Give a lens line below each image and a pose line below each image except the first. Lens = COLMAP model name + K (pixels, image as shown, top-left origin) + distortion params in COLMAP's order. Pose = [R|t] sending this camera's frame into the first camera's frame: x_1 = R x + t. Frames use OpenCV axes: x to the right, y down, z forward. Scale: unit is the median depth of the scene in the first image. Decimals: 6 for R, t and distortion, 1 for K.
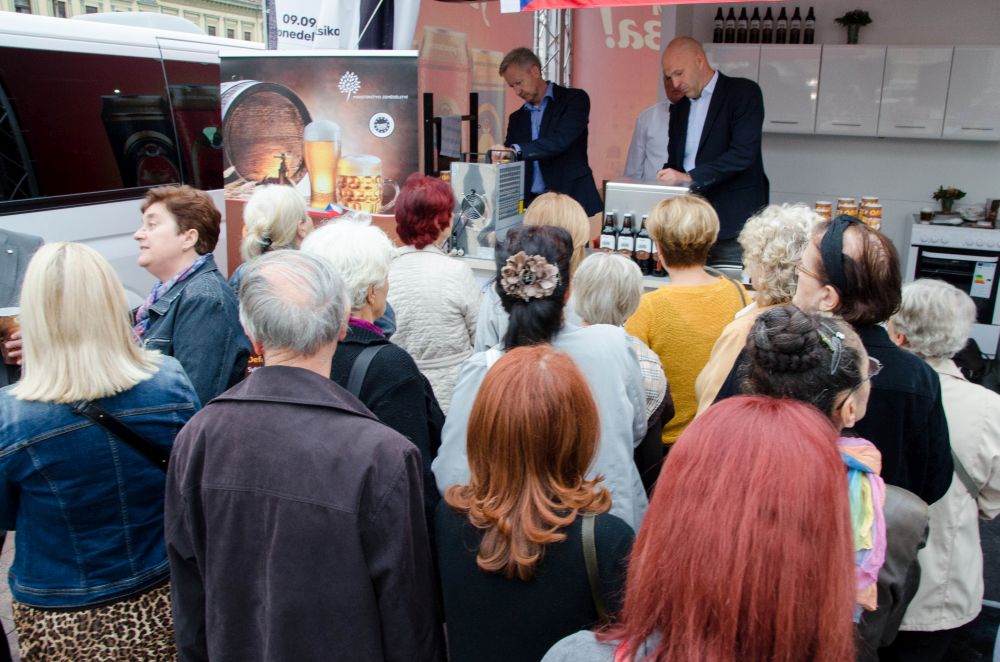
lens RADIAL K [[798.2, 0, 500.0], [0, 798.2, 331.0], [0, 0, 1]] dist [-0.065305, 0.002254]
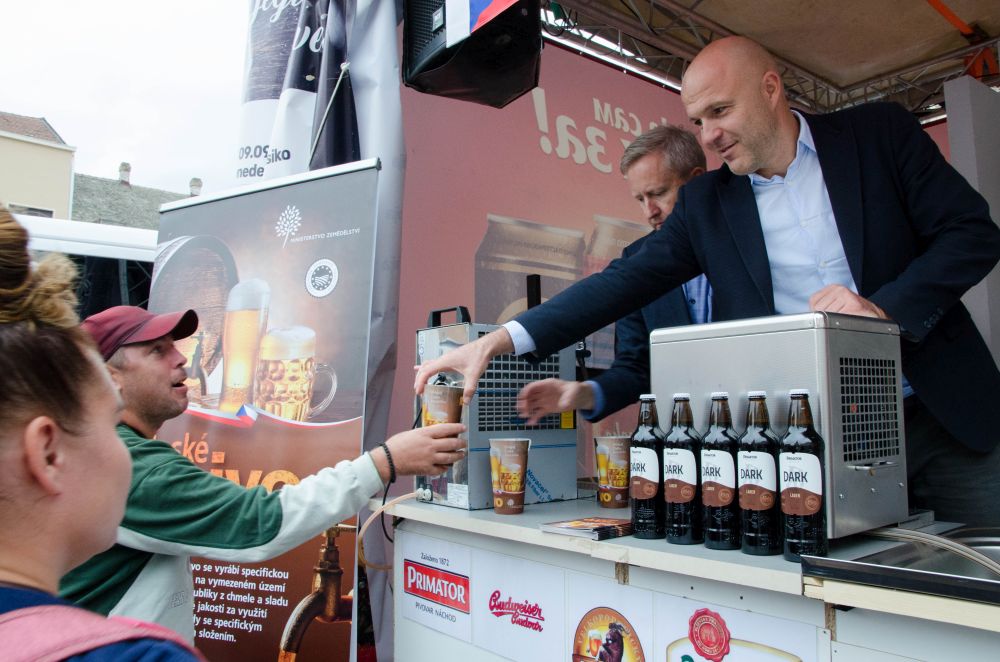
lens RADIAL K [[798.2, 0, 500.0], [0, 798.2, 331.0], [0, 0, 1]] dist [-0.065305, 0.002254]
pose [[0.868845, -0.073952, -0.489530, 0.269426], [-0.118937, 0.928646, -0.351384, -0.020370], [0.480585, 0.363522, 0.798054, 0.585045]]
